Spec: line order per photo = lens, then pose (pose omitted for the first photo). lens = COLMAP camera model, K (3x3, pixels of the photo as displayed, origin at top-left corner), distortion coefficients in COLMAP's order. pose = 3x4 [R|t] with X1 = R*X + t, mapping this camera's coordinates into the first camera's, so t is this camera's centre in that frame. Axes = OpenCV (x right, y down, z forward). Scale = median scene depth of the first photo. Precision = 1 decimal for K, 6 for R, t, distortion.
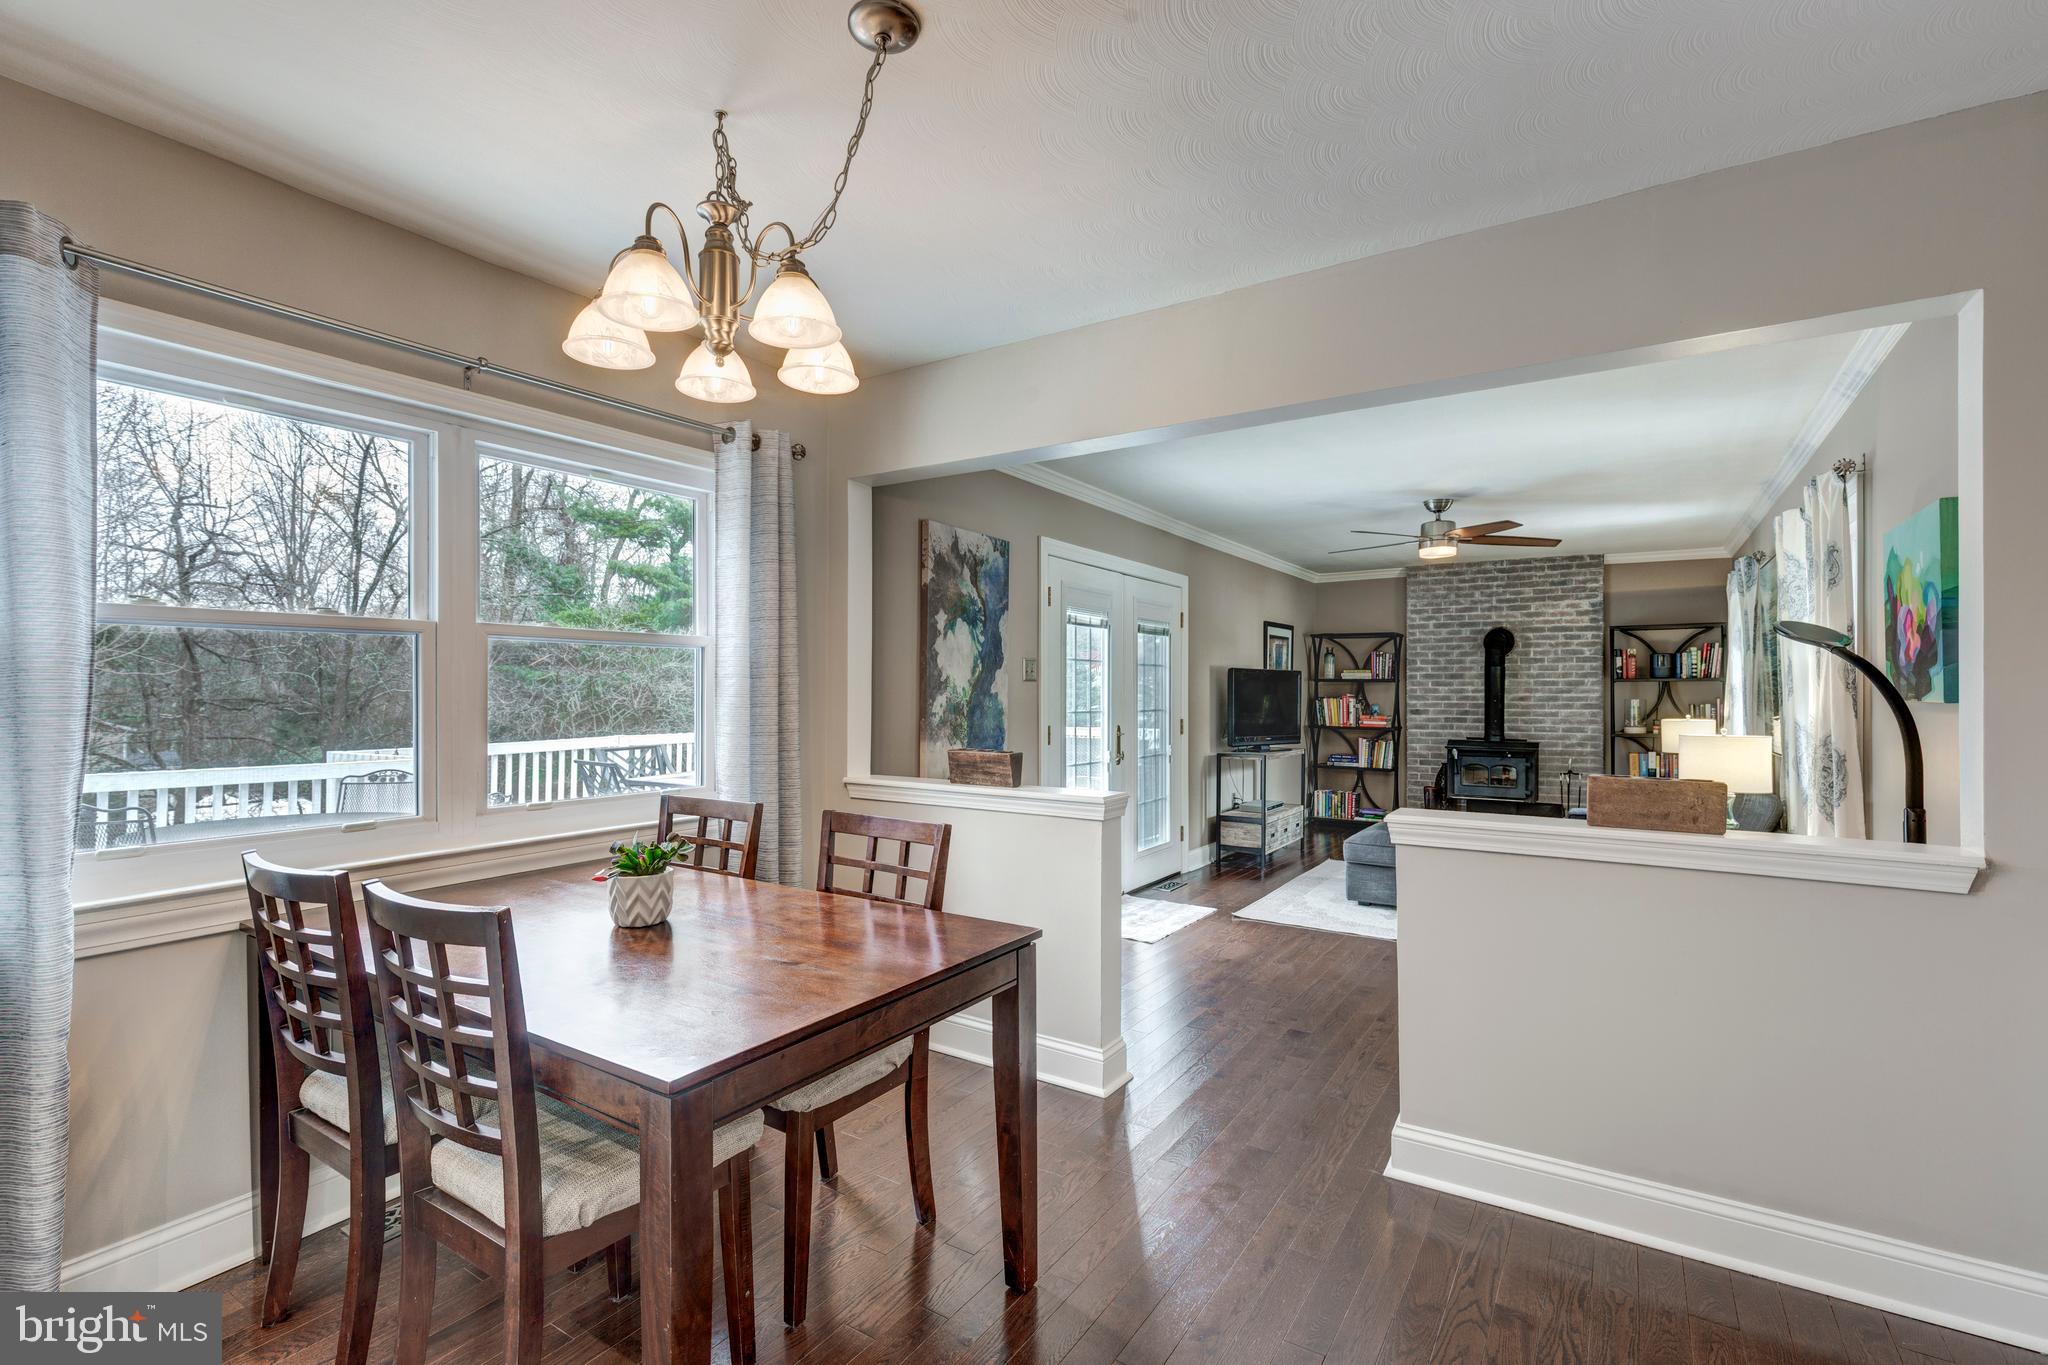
lens RADIAL K [[937.7, 0, 1002.8], [0, 937.7, 689.0], [0, 0, 1]] dist [-0.000548, 0.000178]
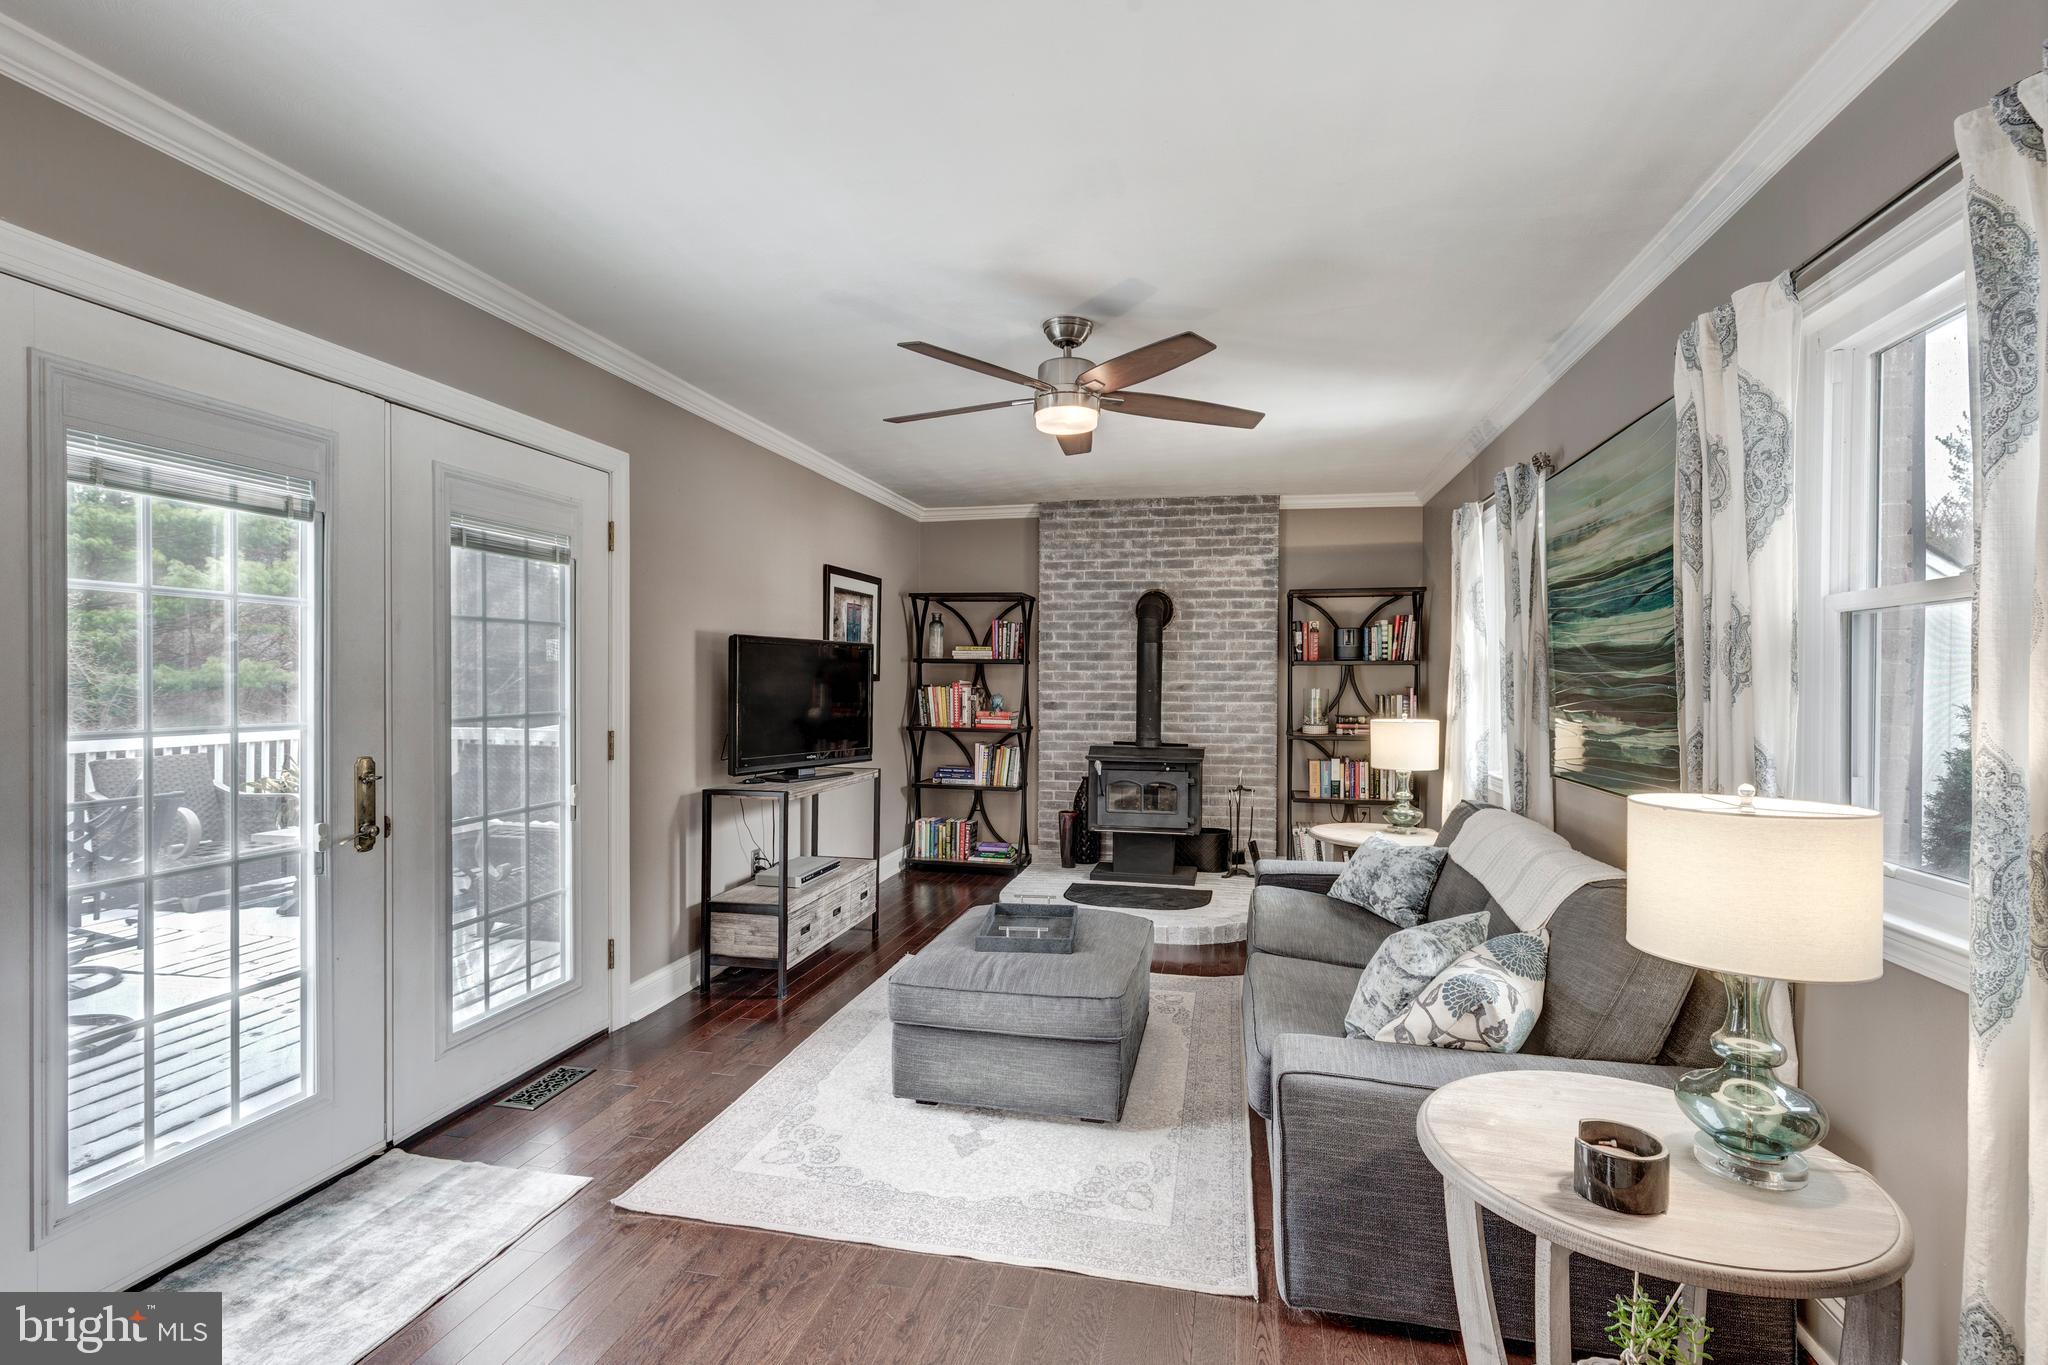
lens RADIAL K [[960.4, 0, 1024.0], [0, 960.4, 682.5], [0, 0, 1]] dist [0.000617, 0.000080]
pose [[0.934148, 0.001172, 0.356883, 0.173756], [-0.004674, 0.999949, 0.008951, 0.000171], [-0.356854, -0.010029, 0.934106, 0.349641]]
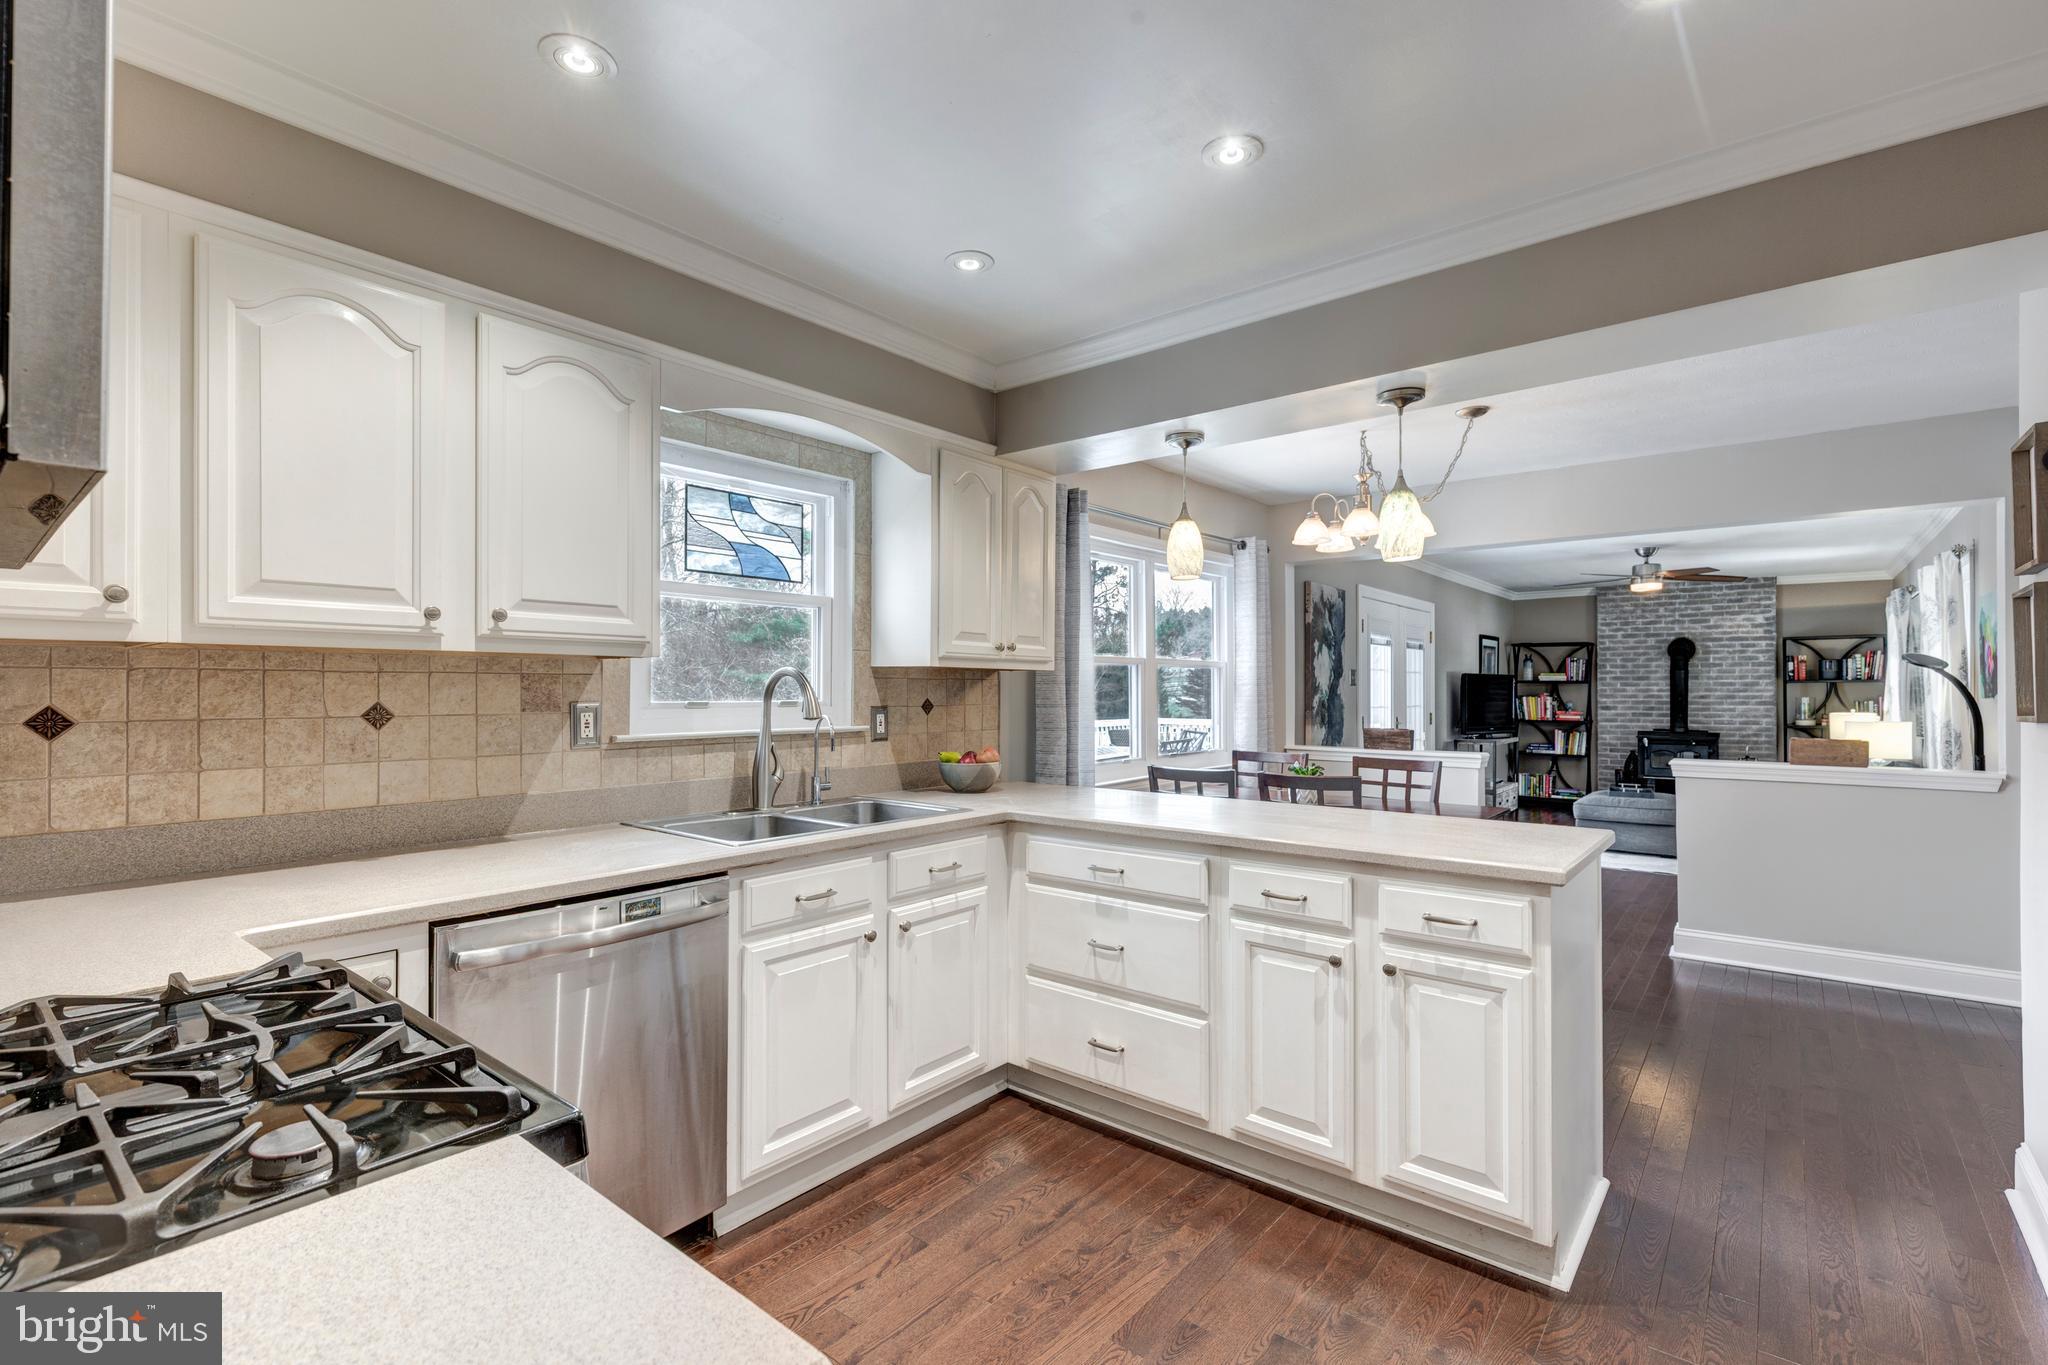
lens RADIAL K [[937.7, 0, 1002.8], [0, 937.7, 689.0], [0, 0, 1]] dist [-0.000548, 0.000178]
pose [[0.994100, -0.002805, -0.108431, -0.213663], [0.002877, 0.999996, 0.000508, -0.003050], [0.108430, -0.000817, 0.994104, -0.300335]]
